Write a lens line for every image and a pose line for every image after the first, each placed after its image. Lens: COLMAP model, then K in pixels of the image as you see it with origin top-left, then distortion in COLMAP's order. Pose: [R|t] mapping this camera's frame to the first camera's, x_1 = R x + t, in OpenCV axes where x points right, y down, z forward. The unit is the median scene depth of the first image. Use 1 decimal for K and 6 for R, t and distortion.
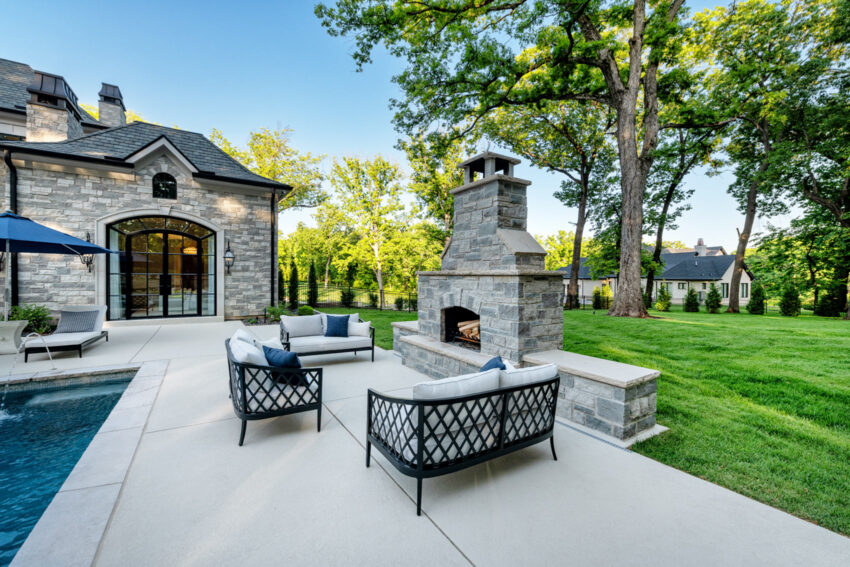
lens RADIAL K [[338.2, 0, 422.6], [0, 338.2, 284.5], [0, 0, 1]] dist [0.008736, -0.001656]
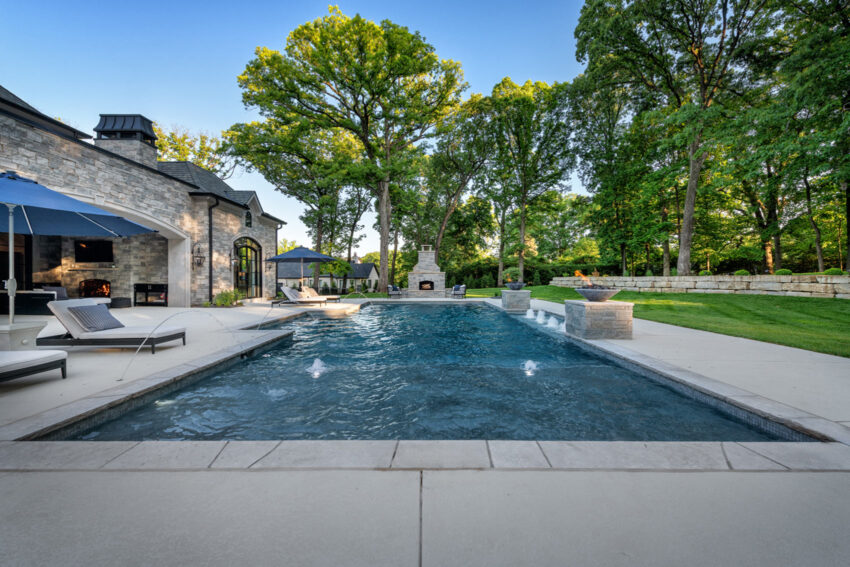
lens RADIAL K [[338.2, 0, 424.0], [0, 338.2, 280.5], [0, 0, 1]] dist [0.008736, -0.001656]
pose [[0.541751, -0.013517, 0.840430, -0.541564], [0.026186, 0.999657, -0.000801, 0.010339], [-0.840131, 0.022442, 0.541919, -0.195055]]
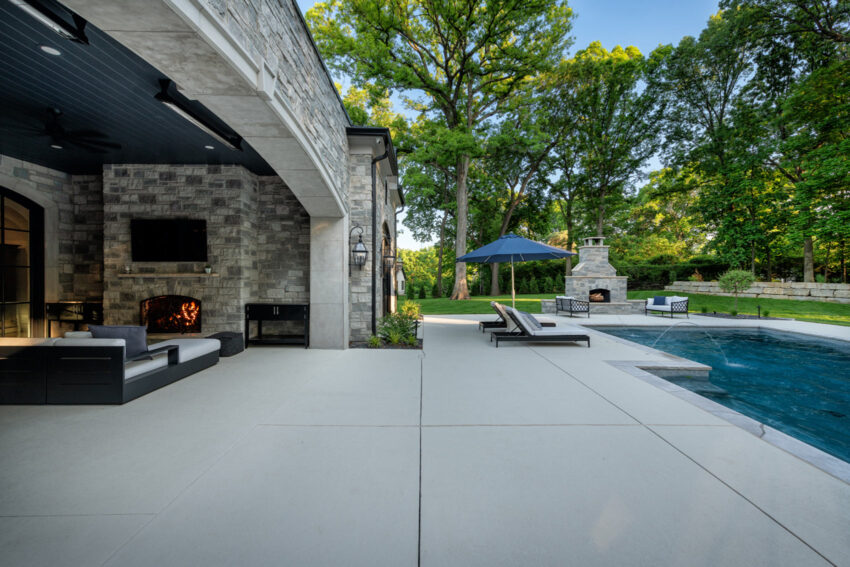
lens RADIAL K [[338.2, 0, 420.2], [0, 338.2, 285.1], [0, 0, 1]] dist [0.008736, -0.001656]
pose [[0.533546, -0.025384, 0.845390, -0.505881], [0.023688, 0.999606, 0.015065, -0.007536], [-0.845439, 0.011988, 0.533937, 0.119655]]
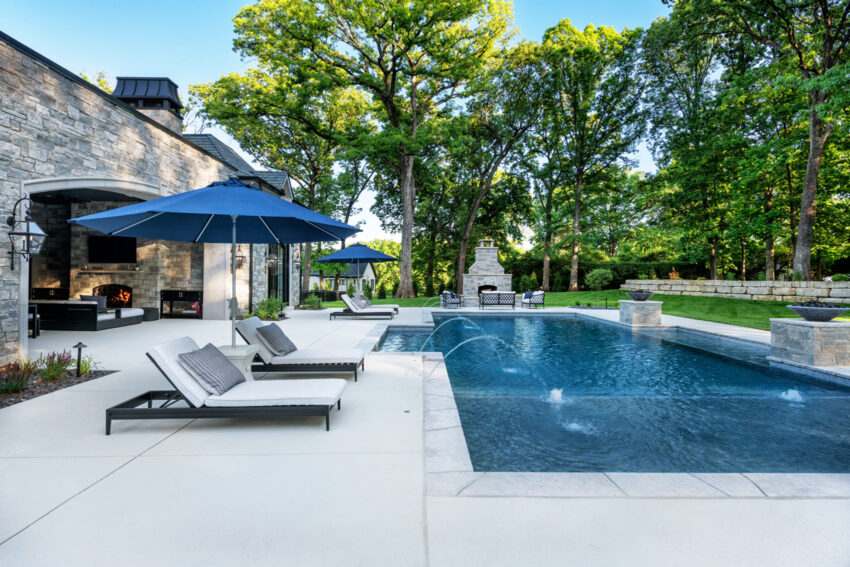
lens RADIAL K [[449.4, 0, 421.9], [0, 449.4, 277.2], [0, 0, 1]] dist [0.009696, -0.004974]
pose [[0.529820, -0.007288, 0.848079, -0.621366], [0.020736, 0.999775, -0.004363, -0.000679], [-0.847856, 0.019897, 0.529853, -0.120567]]
